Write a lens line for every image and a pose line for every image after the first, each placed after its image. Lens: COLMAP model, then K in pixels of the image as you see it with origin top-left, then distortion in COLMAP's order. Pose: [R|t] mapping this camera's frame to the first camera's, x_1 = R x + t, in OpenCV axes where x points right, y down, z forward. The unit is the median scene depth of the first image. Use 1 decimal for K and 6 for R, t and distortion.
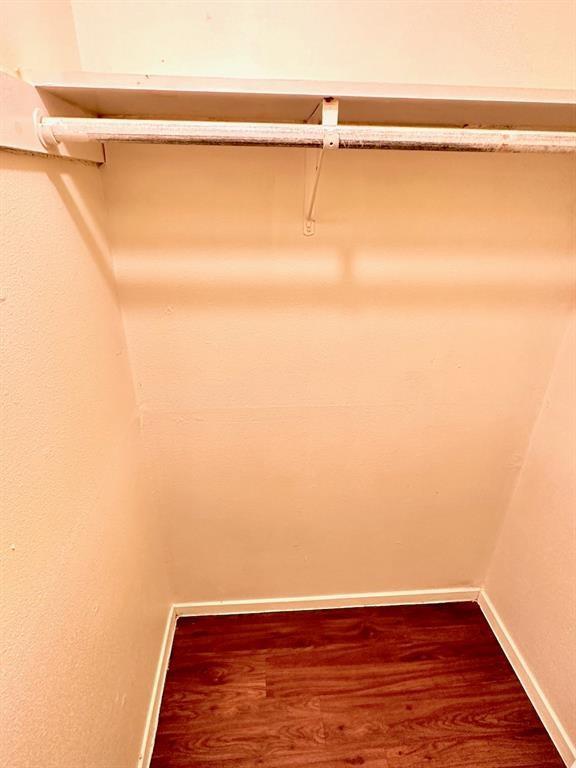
lens RADIAL K [[400.5, 0, 288.0], [0, 400.5, 384.0], [0, 0, 1]] dist [0.011465, -0.000547]
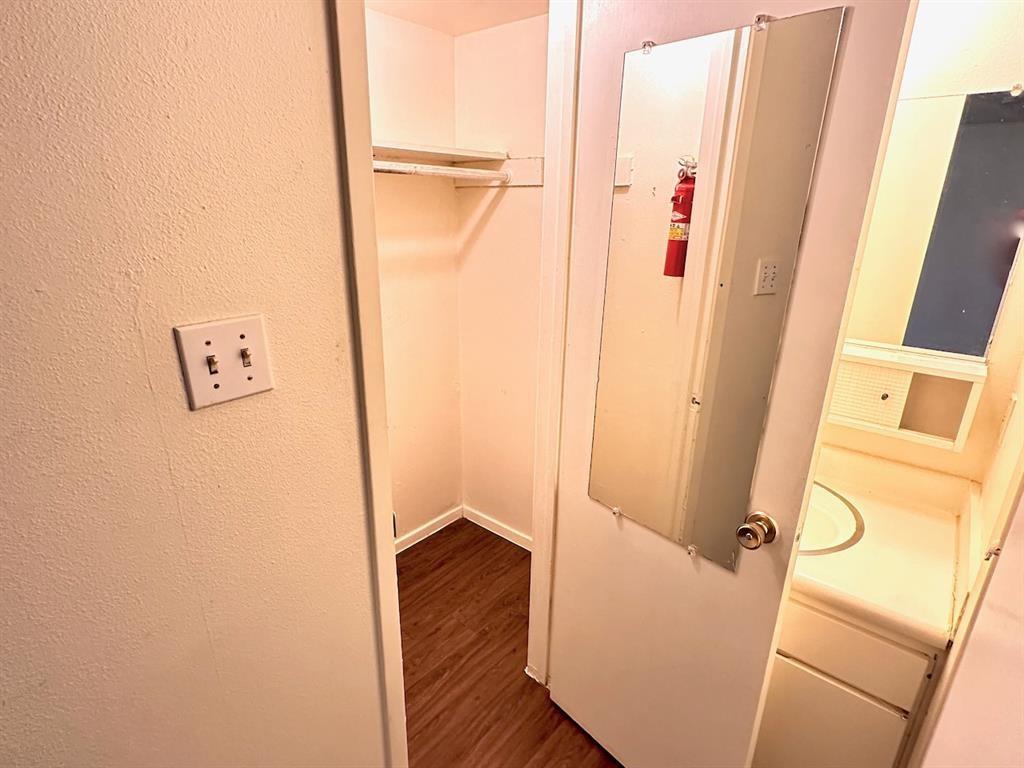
lens RADIAL K [[534.0, 0, 512.0], [0, 534.0, 384.0], [0, 0, 1]] dist [0.011465, -0.000547]
pose [[0.694516, -0.226344, 0.682946, -0.575765], [0.312283, 0.949985, -0.002727, 0.265081], [-0.648171, 0.215166, 0.730464, -0.480643]]
